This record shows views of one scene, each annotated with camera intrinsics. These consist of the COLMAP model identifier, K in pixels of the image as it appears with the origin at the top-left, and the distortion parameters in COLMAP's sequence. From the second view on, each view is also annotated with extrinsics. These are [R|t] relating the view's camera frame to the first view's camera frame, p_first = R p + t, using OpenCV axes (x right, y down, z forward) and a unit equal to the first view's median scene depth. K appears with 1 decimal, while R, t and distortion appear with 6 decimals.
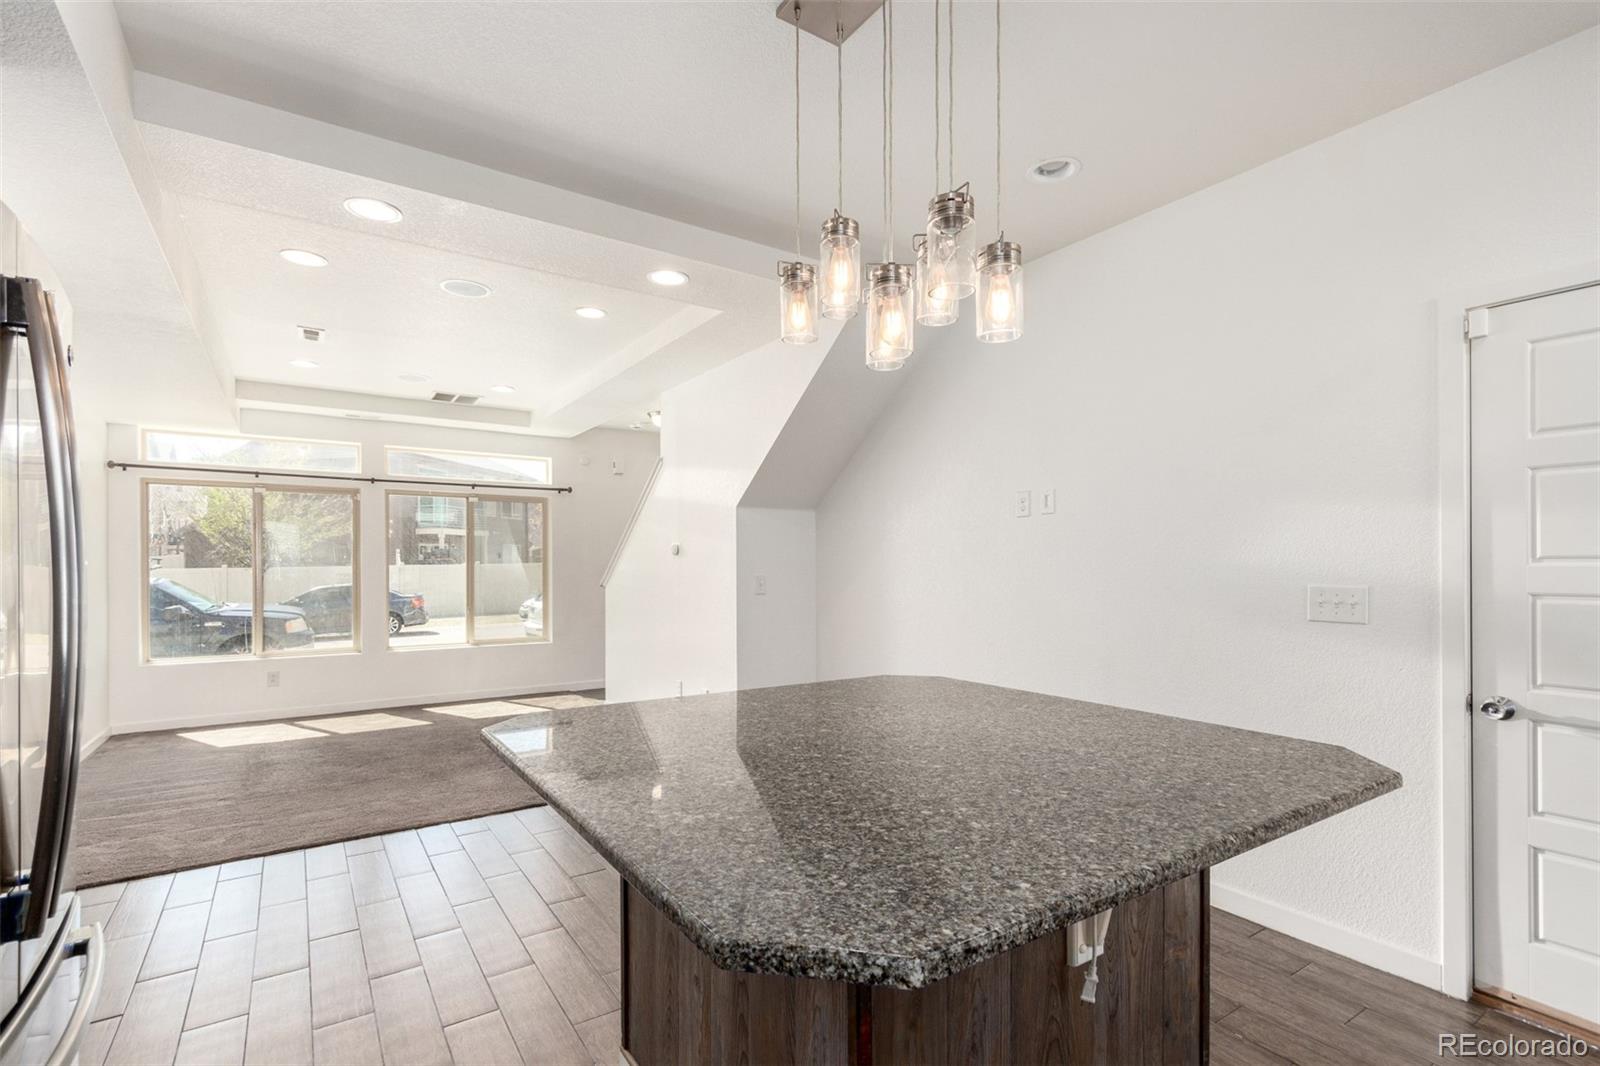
lens RADIAL K [[749.1, 0, 800.6], [0, 749.1, 568.2], [0, 0, 1]] dist [0.001878, 0.003948]
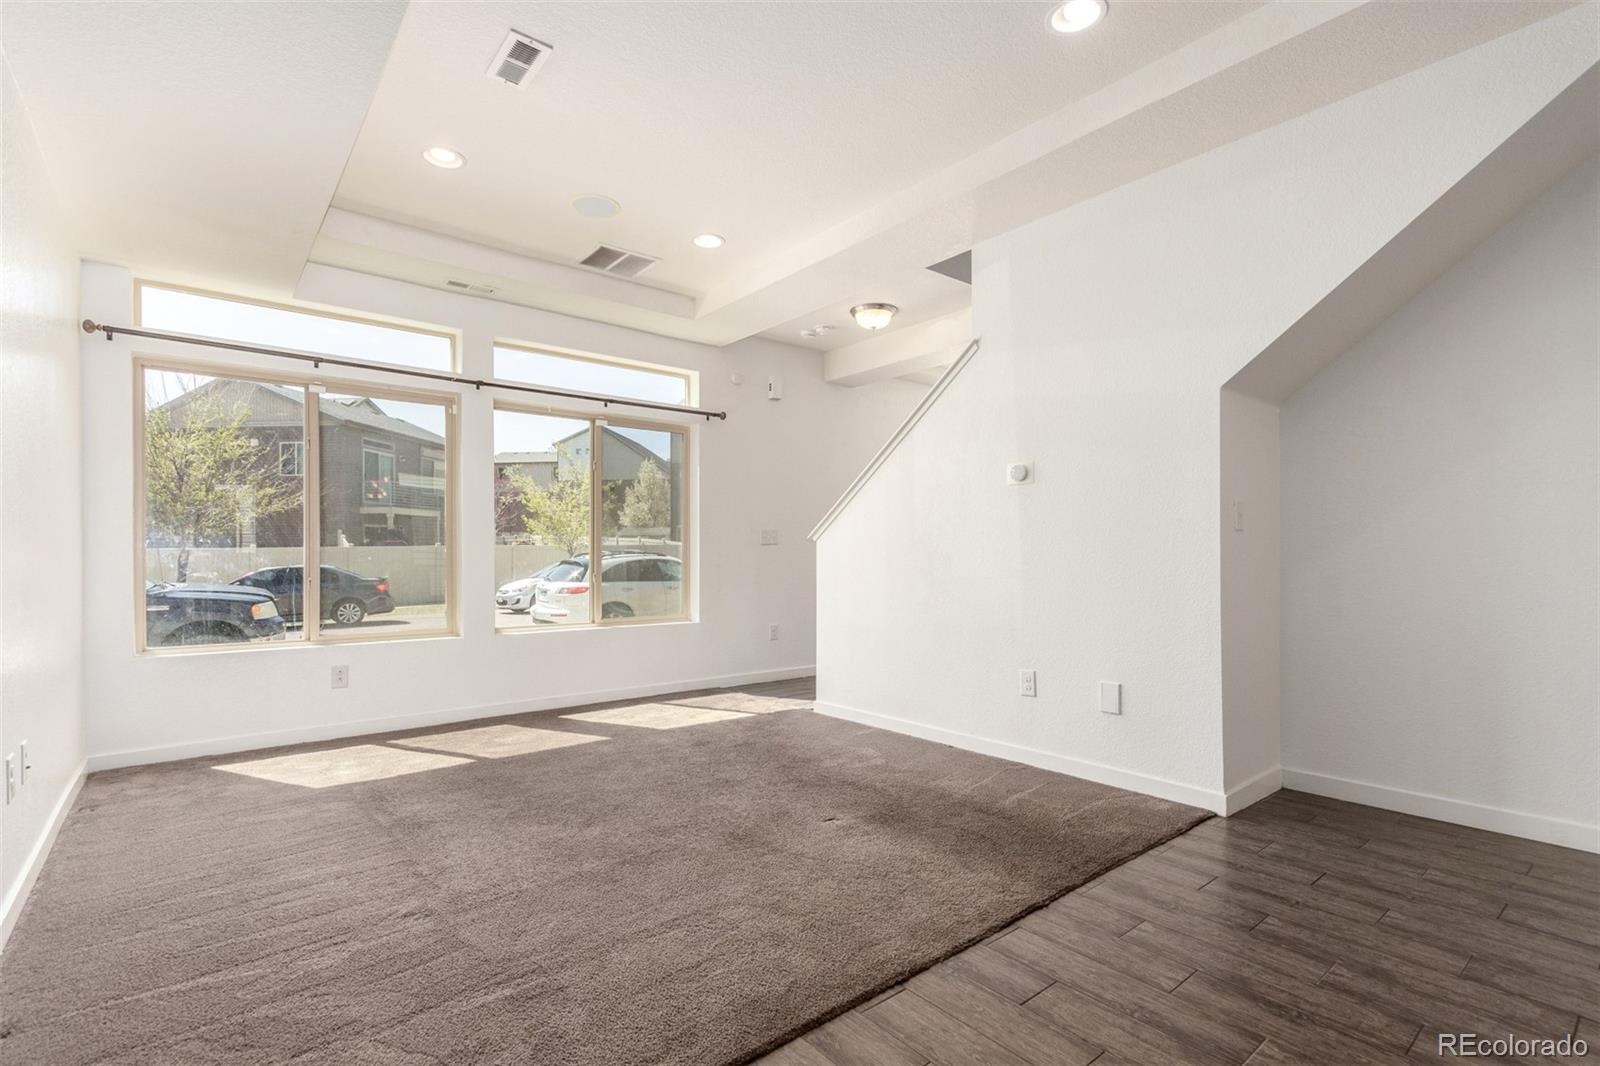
lens RADIAL K [[749.1, 0, 798.9], [0, 749.1, 556.5], [0, 0, 1]] dist [0.001878, 0.003948]
pose [[0.995821, 0.001315, 0.091318, -0.364143], [-0.000917, 0.999990, -0.004402, 0.045889], [-0.091323, 0.004300, 0.995812, 0.311643]]
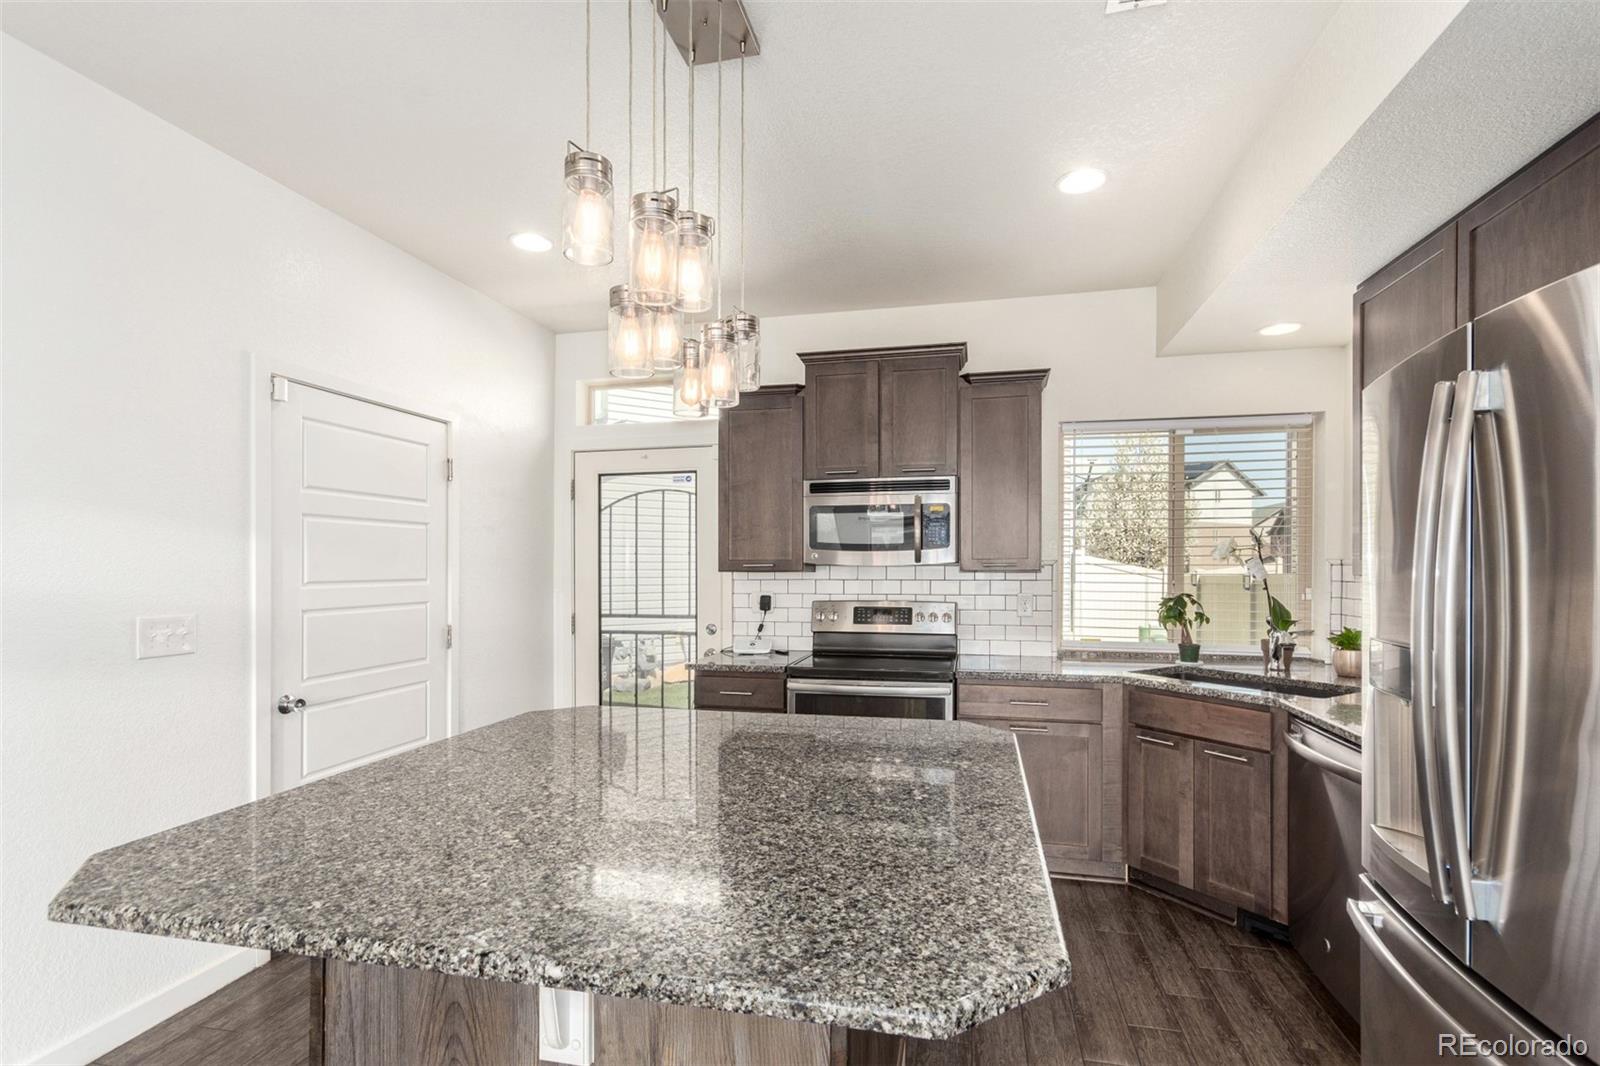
lens RADIAL K [[749.1, 0, 805.2], [0, 749.1, 571.0], [0, 0, 1]] dist [0.001878, 0.003948]
pose [[-0.687167, -0.002786, 0.726494, -0.190352], [0.008002, 0.999903, 0.011404, -0.013975], [-0.726455, 0.013650, -0.687078, 0.419096]]
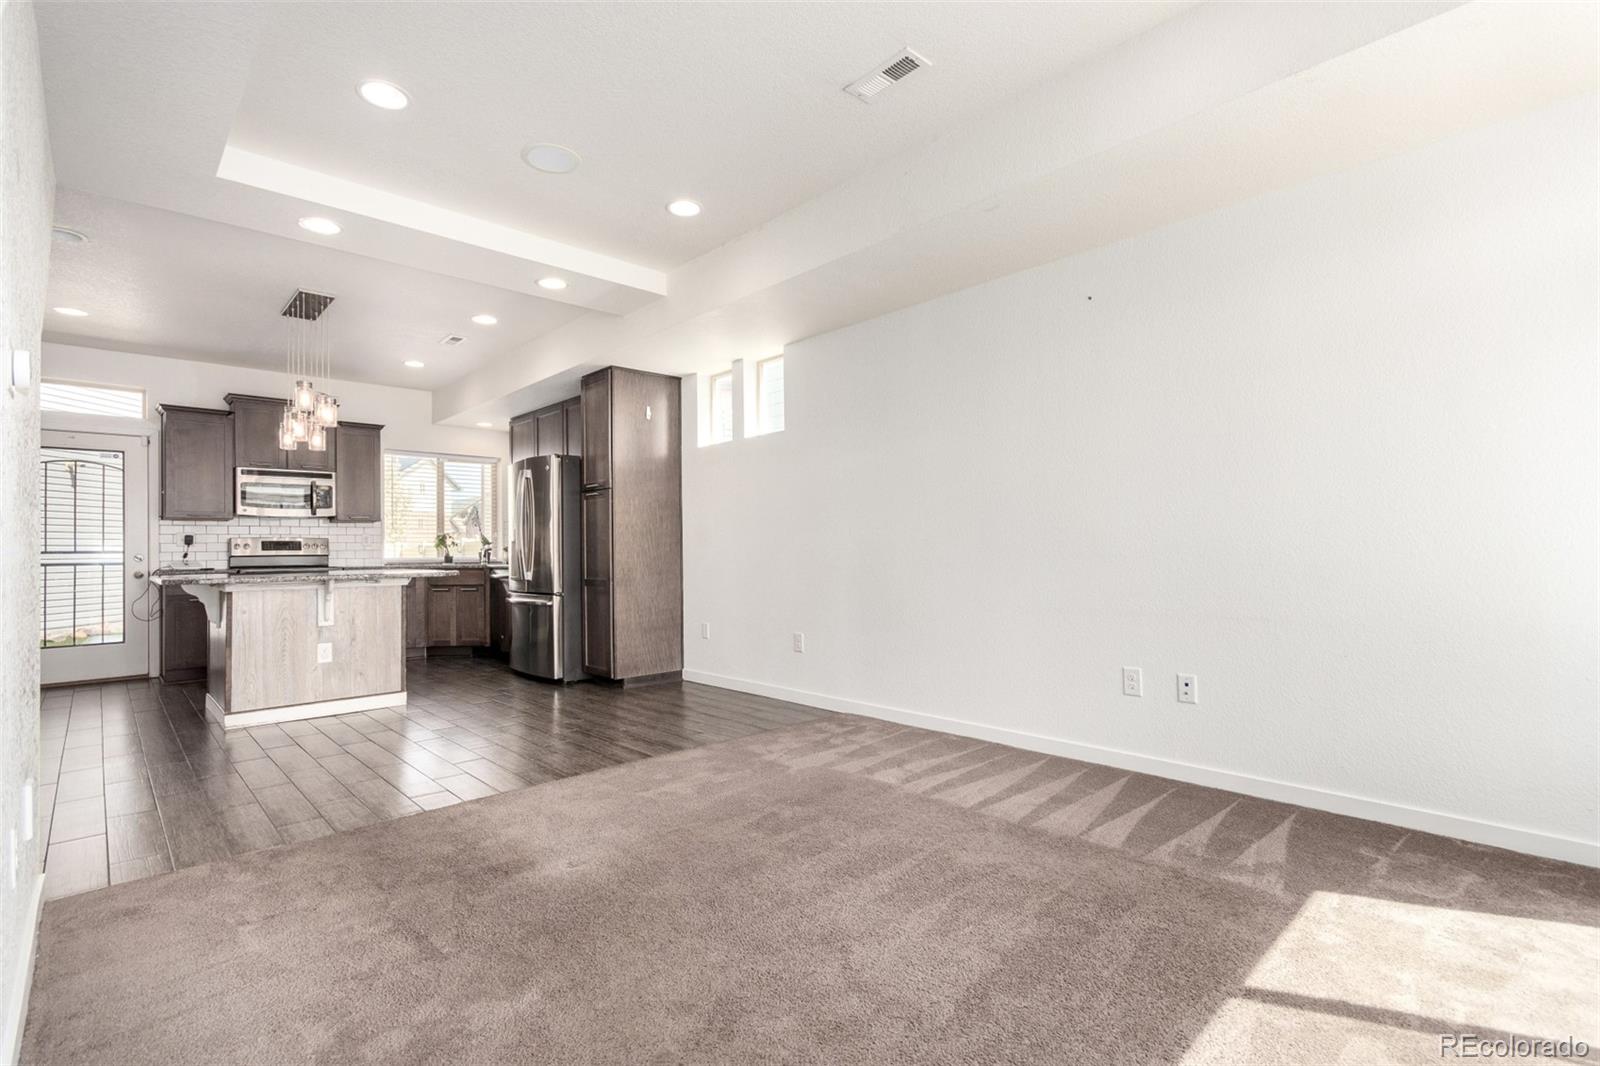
lens RADIAL K [[749.1, 0, 800.7], [0, 749.1, 541.1], [0, 0, 1]] dist [0.001878, 0.003948]
pose [[-0.987209, 0.012368, -0.158951, -0.359878], [0.013202, 0.999904, -0.004188, 0.037501], [0.158884, -0.006233, -0.987278, 1.146625]]
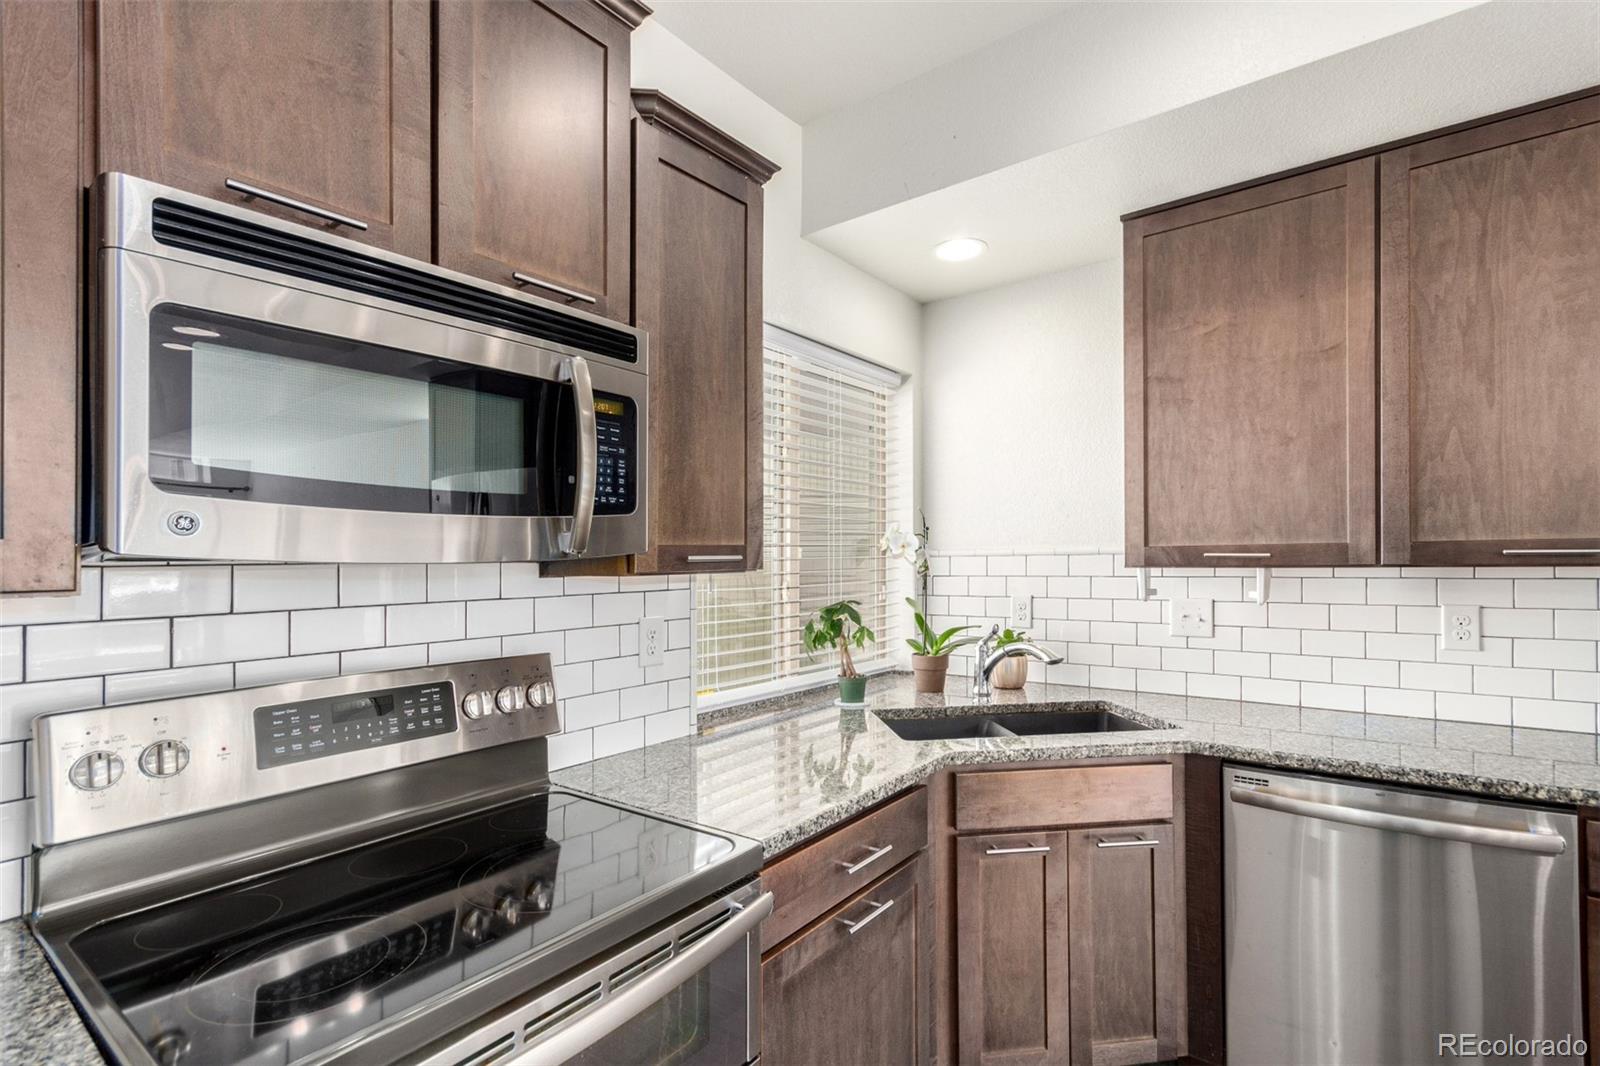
lens RADIAL K [[749.1, 0, 804.4], [0, 749.1, 554.1], [0, 0, 1]] dist [0.001878, 0.003948]
pose [[-0.944272, 0.012086, -0.328943, 0.165255], [0.012491, 0.999922, 0.000881, -0.012178], [0.328928, -0.003277, -0.944349, 0.176854]]
